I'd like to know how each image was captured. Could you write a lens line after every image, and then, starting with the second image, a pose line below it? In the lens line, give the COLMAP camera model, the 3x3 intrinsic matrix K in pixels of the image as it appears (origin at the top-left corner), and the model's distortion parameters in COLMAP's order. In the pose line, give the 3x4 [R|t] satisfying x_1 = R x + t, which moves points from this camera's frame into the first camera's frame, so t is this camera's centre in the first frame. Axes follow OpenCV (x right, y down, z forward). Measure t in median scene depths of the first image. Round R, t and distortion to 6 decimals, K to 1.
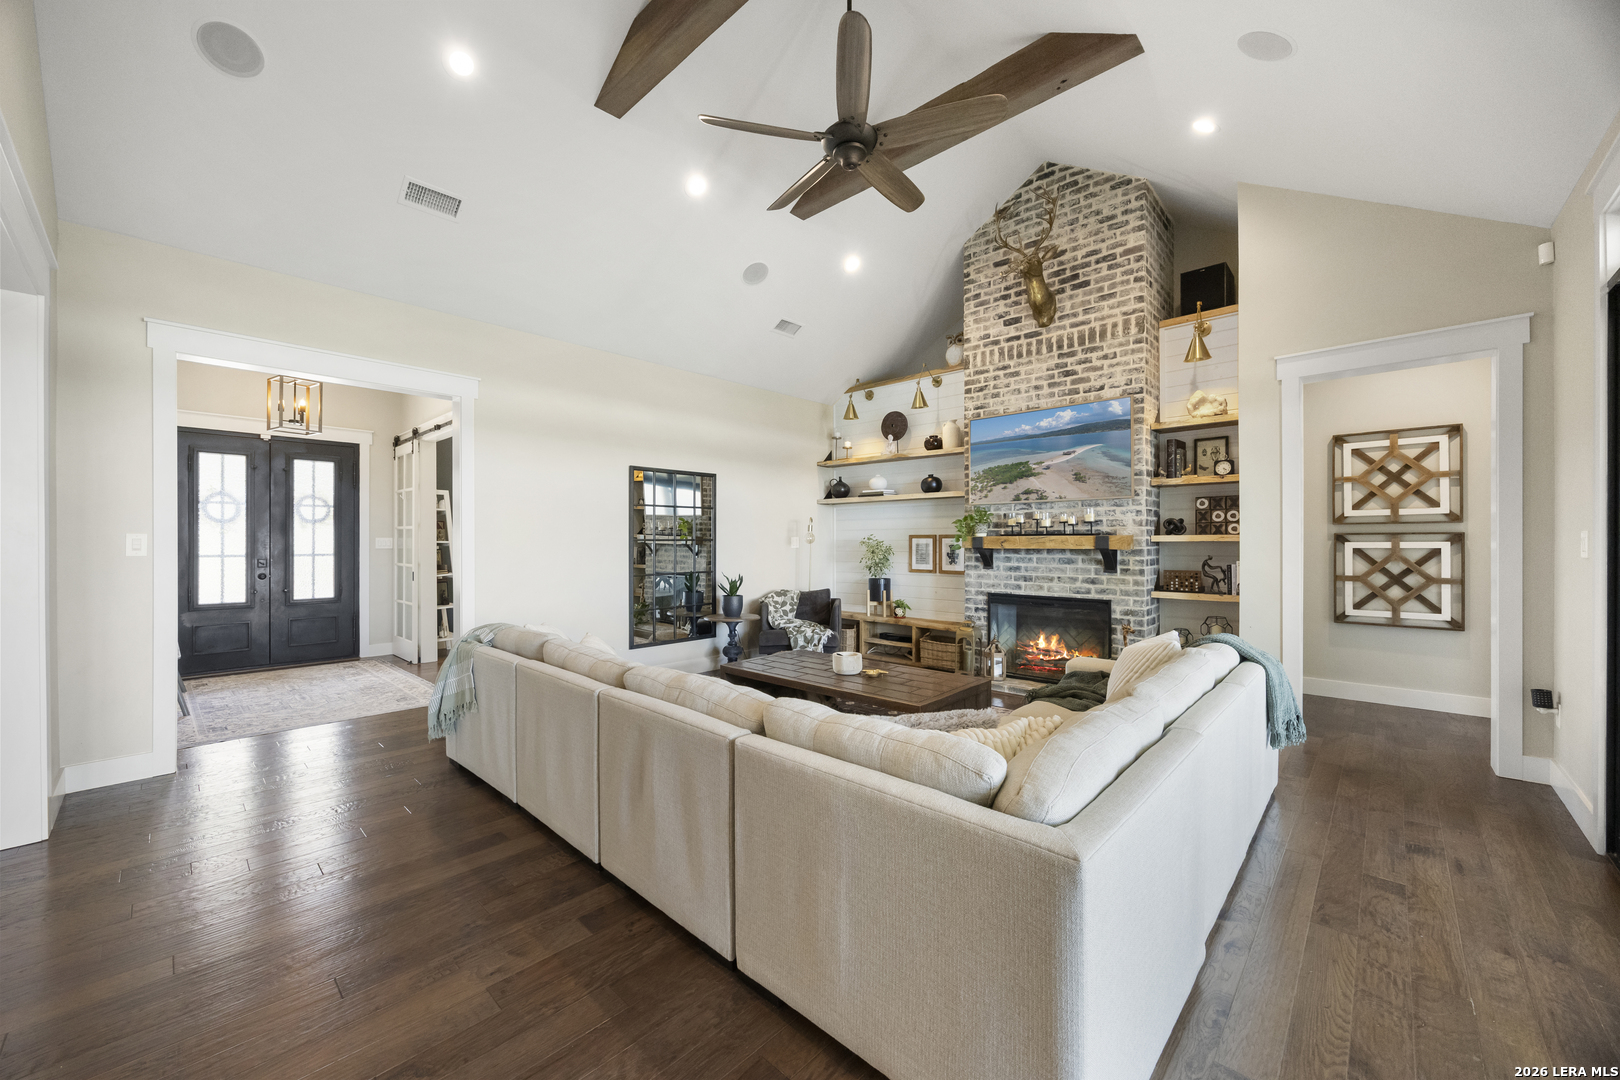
lens RADIAL K [[626.6, 0, 809.7], [0, 626.6, 542.2], [0, 0, 1]] dist [0.000685, -0.000776]
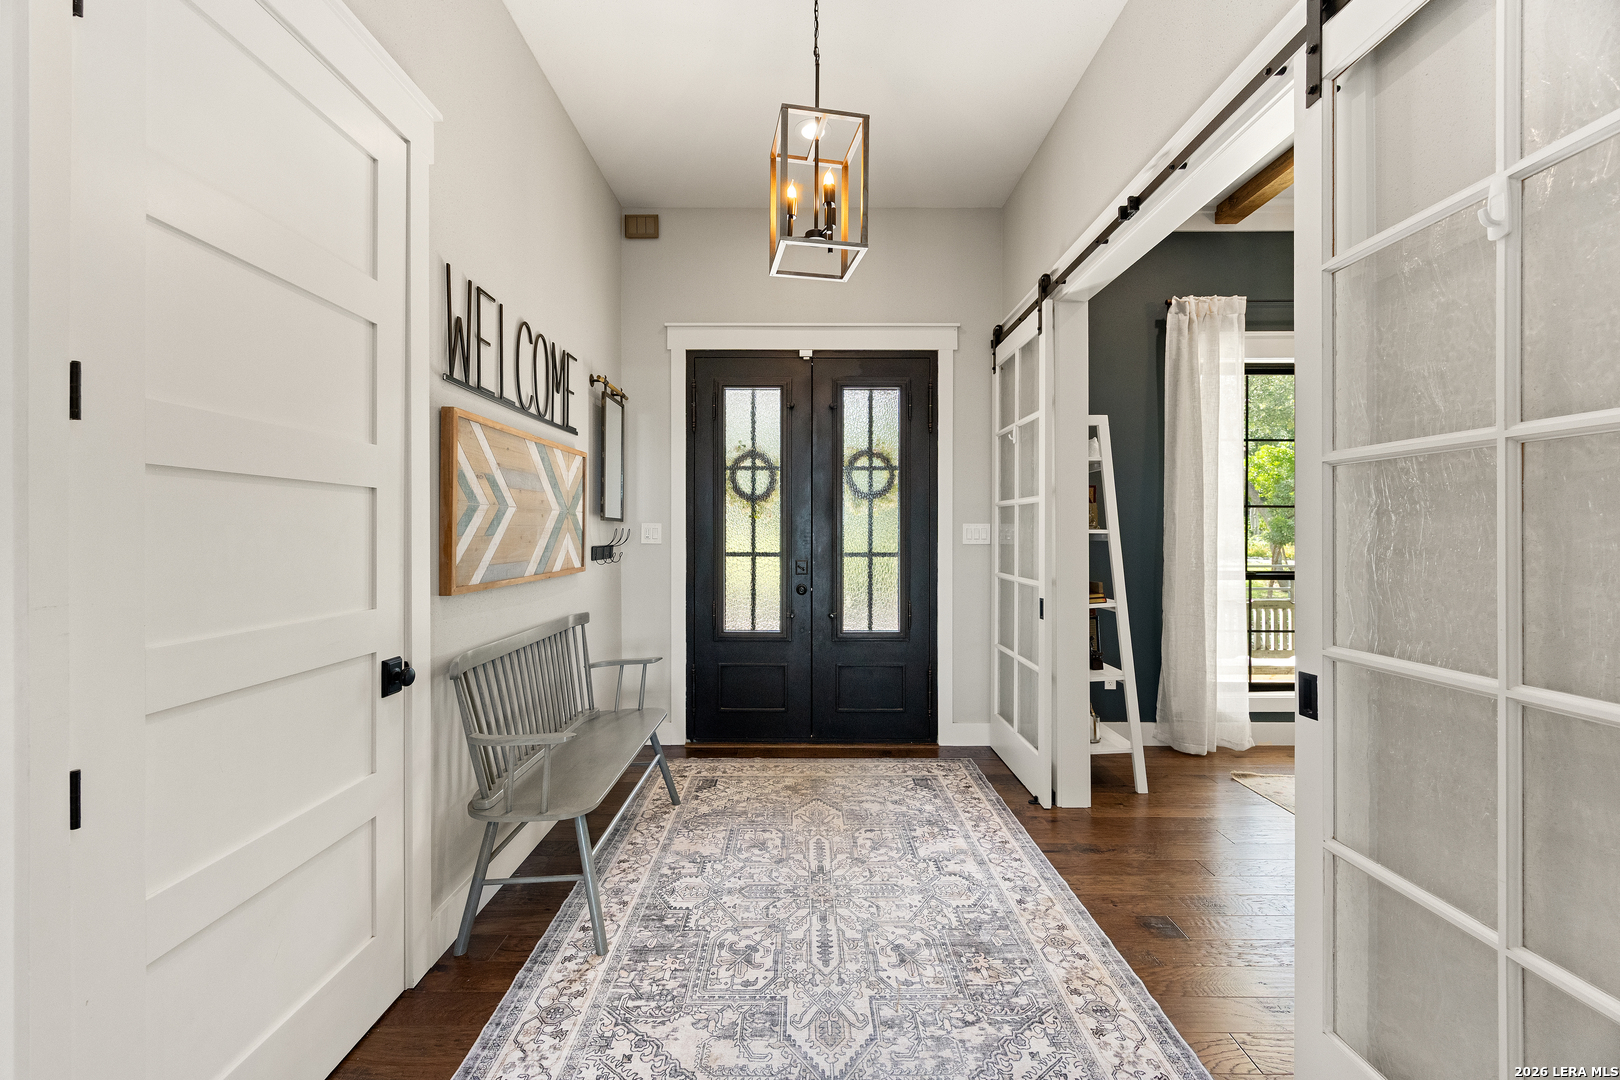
lens RADIAL K [[626.6, 0, 806.4], [0, 626.6, 533.9], [0, 0, 1]] dist [0.000685, -0.000776]
pose [[0.692634, 0.002408, -0.721285, -0.429699], [0.000925, 0.999991, 0.004227, -0.000849], [0.721289, -0.003595, 0.692625, 0.574649]]
